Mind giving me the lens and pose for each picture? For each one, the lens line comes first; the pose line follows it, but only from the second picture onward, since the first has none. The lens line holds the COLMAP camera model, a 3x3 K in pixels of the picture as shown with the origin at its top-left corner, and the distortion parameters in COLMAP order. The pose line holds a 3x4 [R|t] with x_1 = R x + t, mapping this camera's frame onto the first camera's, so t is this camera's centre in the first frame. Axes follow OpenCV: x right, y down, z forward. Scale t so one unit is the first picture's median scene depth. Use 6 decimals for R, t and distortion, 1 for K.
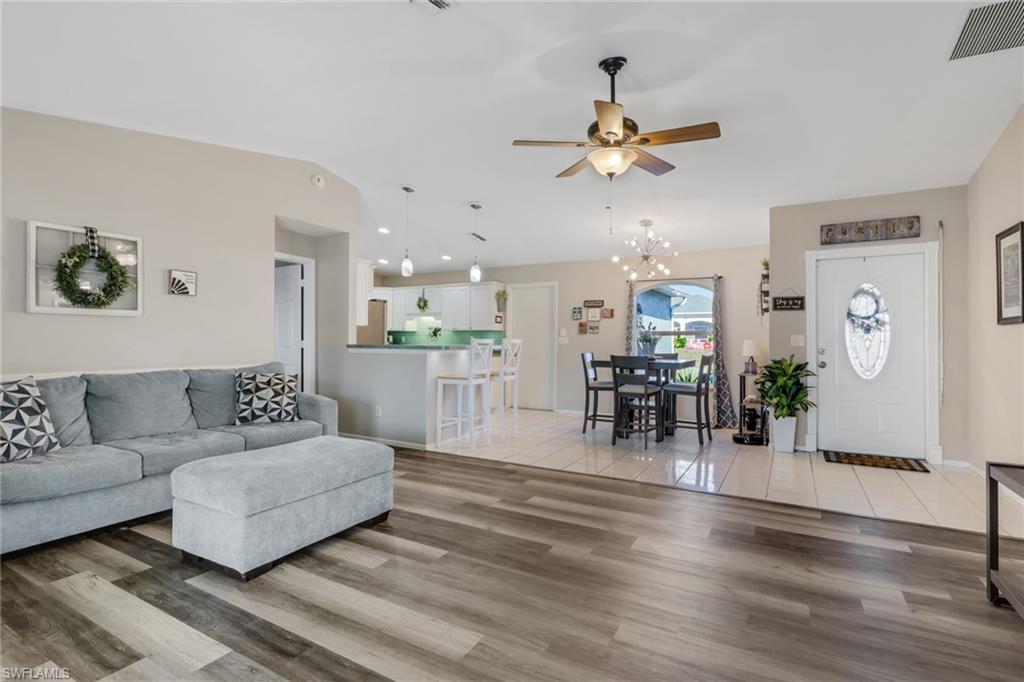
lens RADIAL K [[489.1, 0, 507.9], [0, 489.1, 336.3], [0, 0, 1]] dist [-0.000189, -0.000146]
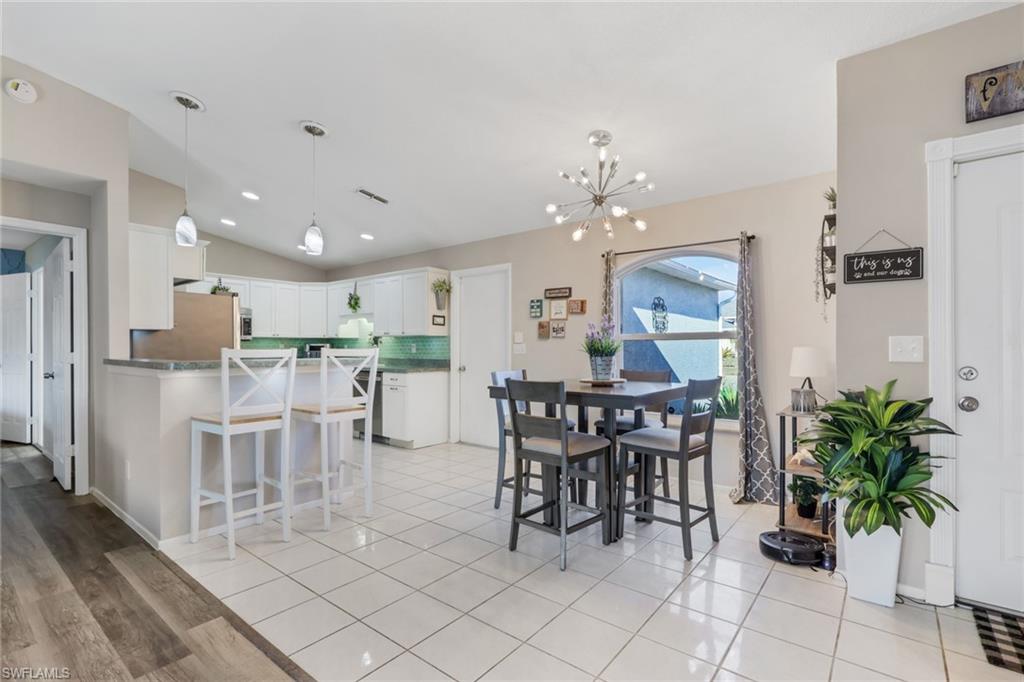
lens RADIAL K [[473.0, 0, 511.1], [0, 473.0, 347.3], [0, 0, 1]] dist [0.000387, -0.000026]
pose [[0.988778, -0.006908, -0.149231, 0.298190], [0.008177, 0.999935, 0.007889, 0.001085], [0.149166, -0.009021, 0.988771, 0.513264]]
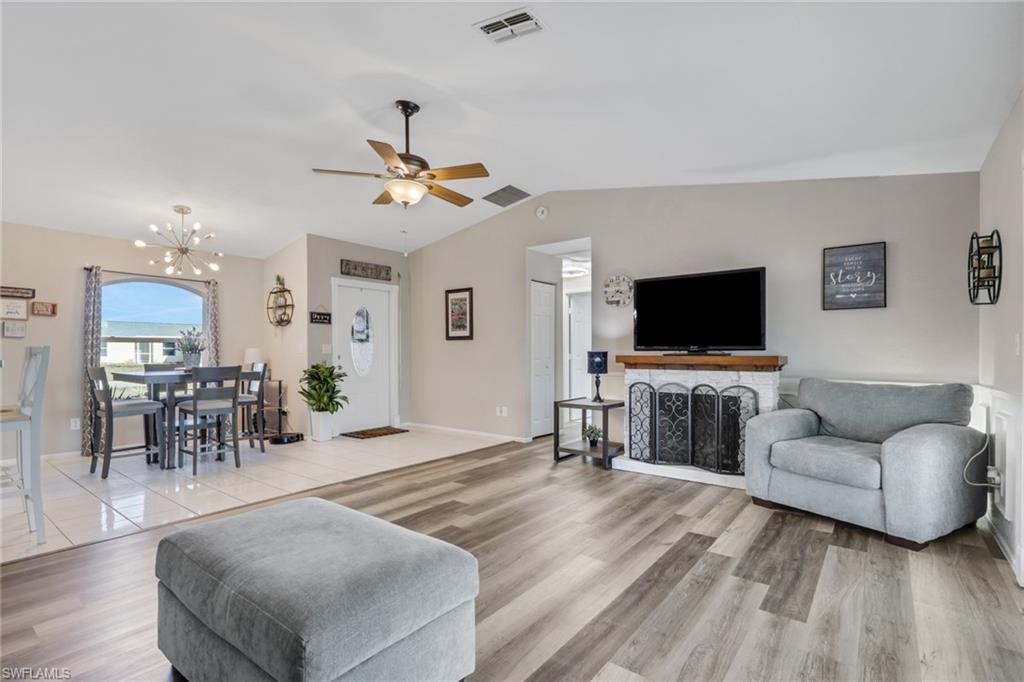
lens RADIAL K [[482.0, 0, 516.1], [0, 482.0, 350.7], [0, 0, 1]] dist [-0.000632, -0.000190]
pose [[0.132233, -0.004485, 0.991209, -0.530745], [-0.007682, 0.999955, 0.005549, 0.002824], [-0.991189, -0.008348, 0.132192, 0.362793]]
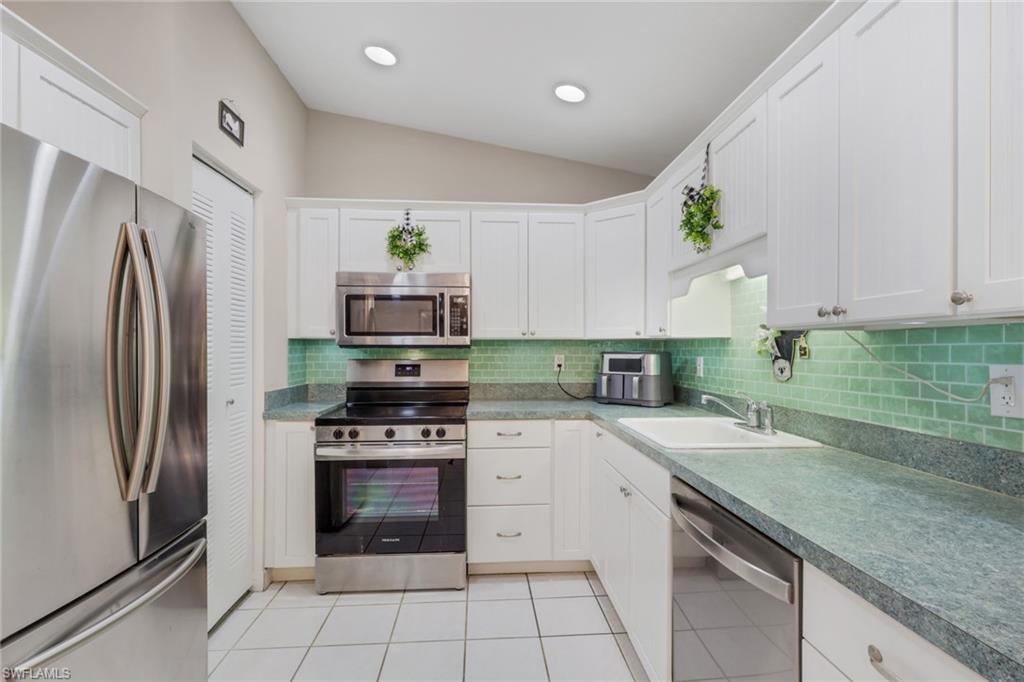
lens RADIAL K [[482.0, 0, 516.1], [0, 482.0, 350.7], [0, 0, 1]] dist [-0.000632, -0.000190]
pose [[0.556759, -0.002052, -0.830672, -0.065409], [0.011673, 0.999918, 0.005354, -0.010387], [0.830592, -0.012678, 0.556737, 1.353726]]
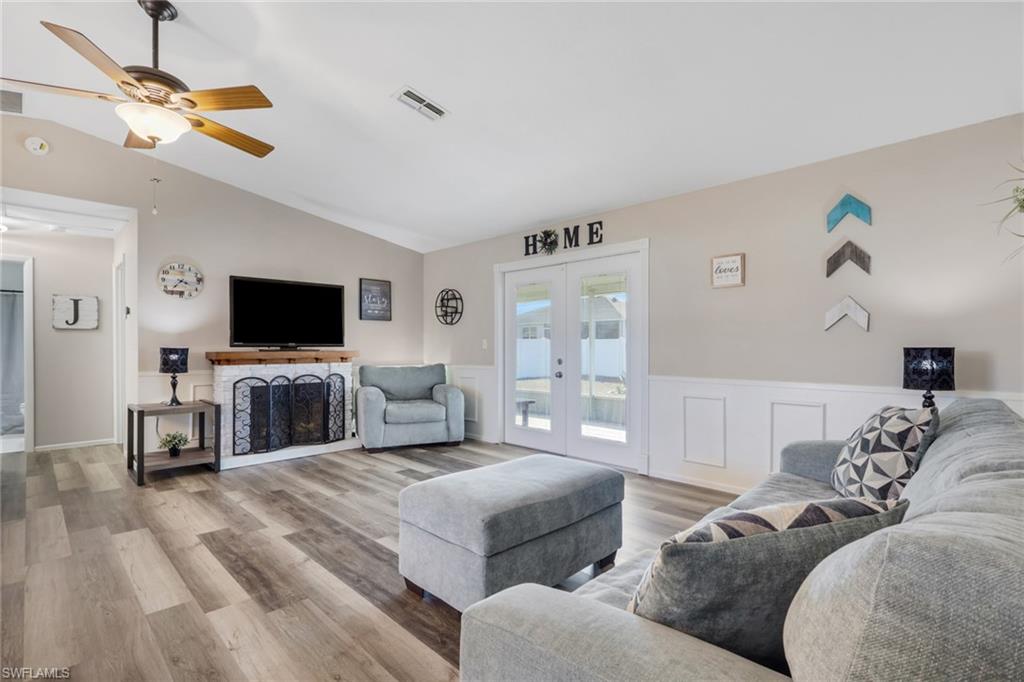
lens RADIAL K [[483.1, 0, 512.0], [0, 483.1, 341.0], [0, 0, 1]] dist [0.002257, 0.000243]
pose [[-0.965511, -0.002289, 0.260351, -0.348367], [-0.007299, 0.999806, -0.018280, 0.007805], [-0.260258, -0.019549, -0.965341, 0.987171]]
